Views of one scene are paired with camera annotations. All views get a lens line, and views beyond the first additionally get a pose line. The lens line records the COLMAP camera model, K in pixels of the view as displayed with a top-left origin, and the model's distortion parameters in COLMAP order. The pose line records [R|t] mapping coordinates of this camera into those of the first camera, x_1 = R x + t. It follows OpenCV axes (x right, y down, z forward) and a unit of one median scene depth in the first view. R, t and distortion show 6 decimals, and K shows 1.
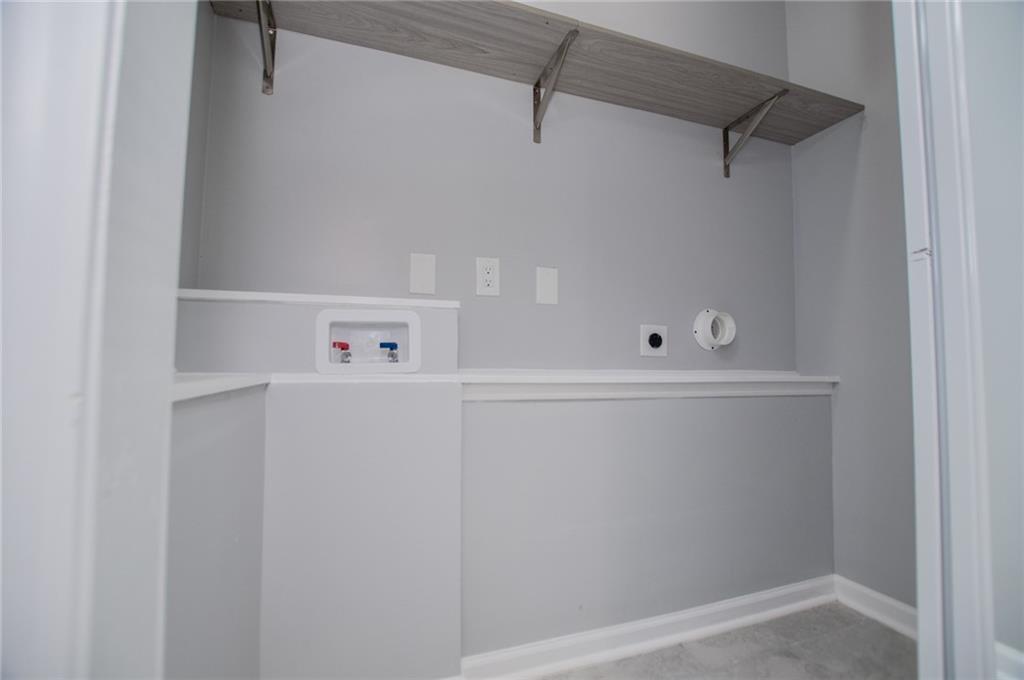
lens RADIAL K [[458.3, 0, 514.4], [0, 458.3, 342.0], [0, 0, 1]] dist [-0.020445, -0.000179]
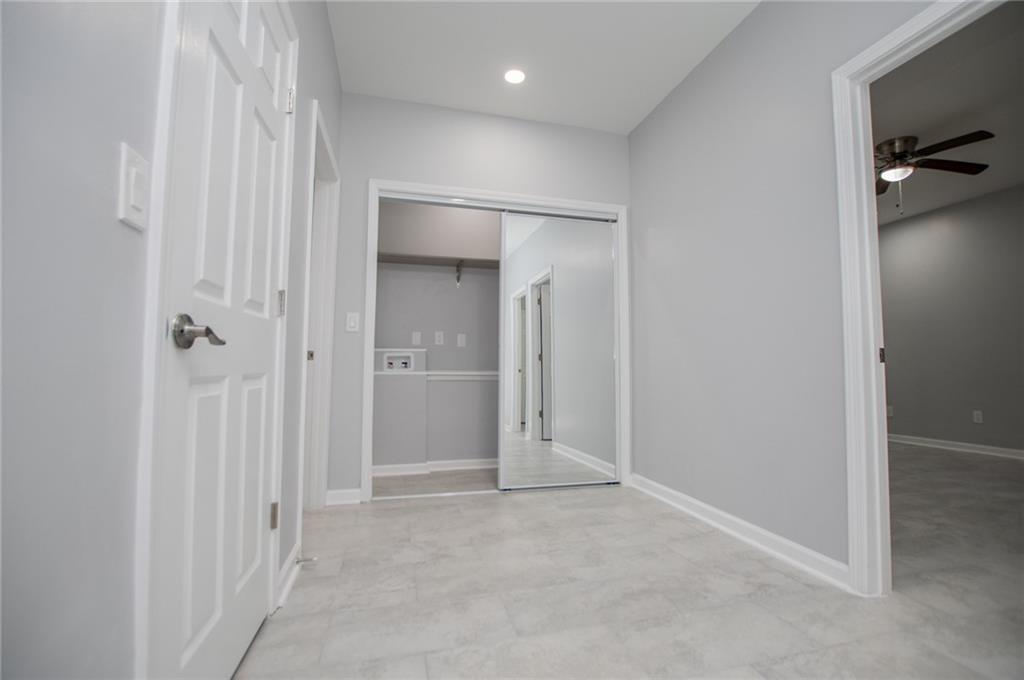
lens RADIAL K [[458.3, 0, 514.4], [0, 458.3, 342.0], [0, 0, 1]] dist [-0.020445, -0.000179]
pose [[0.997102, -0.012171, -0.075096, 0.749524], [0.011877, 0.999920, -0.004361, -0.119351], [0.075143, 0.003456, 0.997167, -2.189685]]
